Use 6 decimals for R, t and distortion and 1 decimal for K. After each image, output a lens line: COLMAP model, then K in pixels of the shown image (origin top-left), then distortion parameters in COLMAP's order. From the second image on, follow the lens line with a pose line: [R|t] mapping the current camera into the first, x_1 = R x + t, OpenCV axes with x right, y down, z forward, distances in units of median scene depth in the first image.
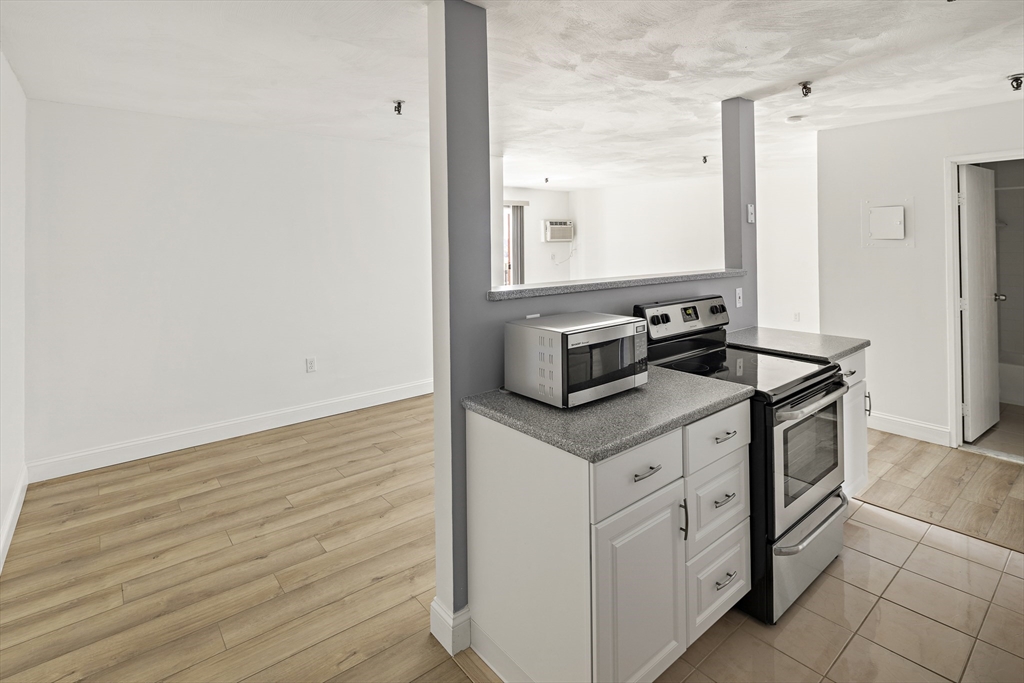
lens RADIAL K [[512.1, 0, 509.9], [0, 512.1, 234.6], [0, 0, 1]] dist [-0.002534, -0.001004]
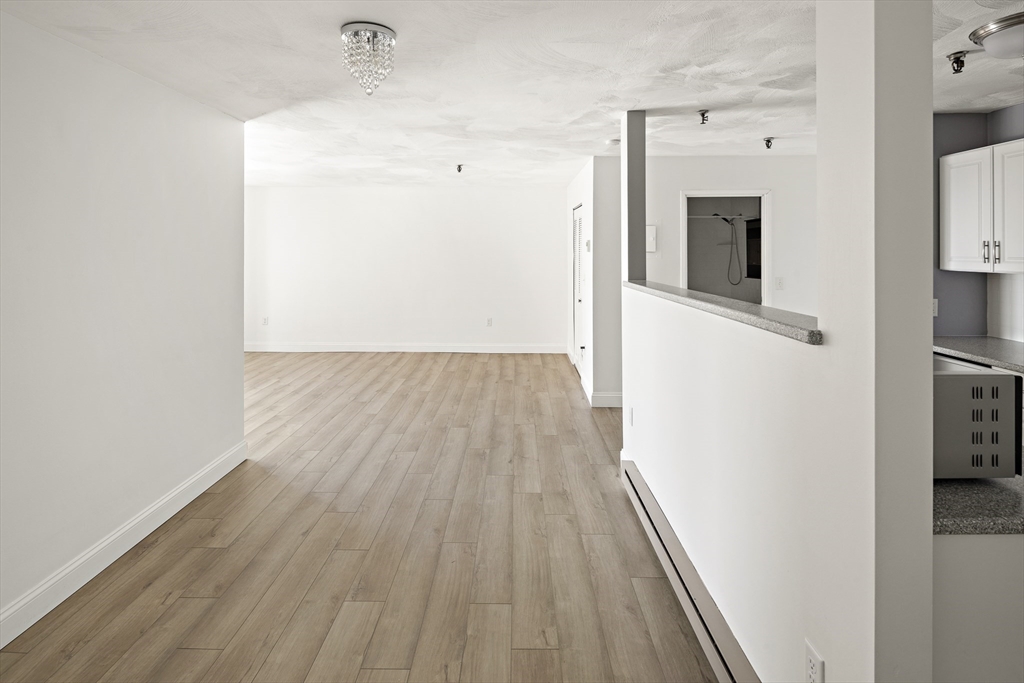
lens RADIAL K [[496.1, 0, 509.7], [0, 496.1, 248.7], [0, 0, 1]] dist [-0.003644, -0.001208]
pose [[0.641881, 0.009953, 0.766740, -0.474181], [-0.011903, 0.999925, -0.003016, 0.010250], [-0.766712, -0.007190, 0.641951, 0.573299]]
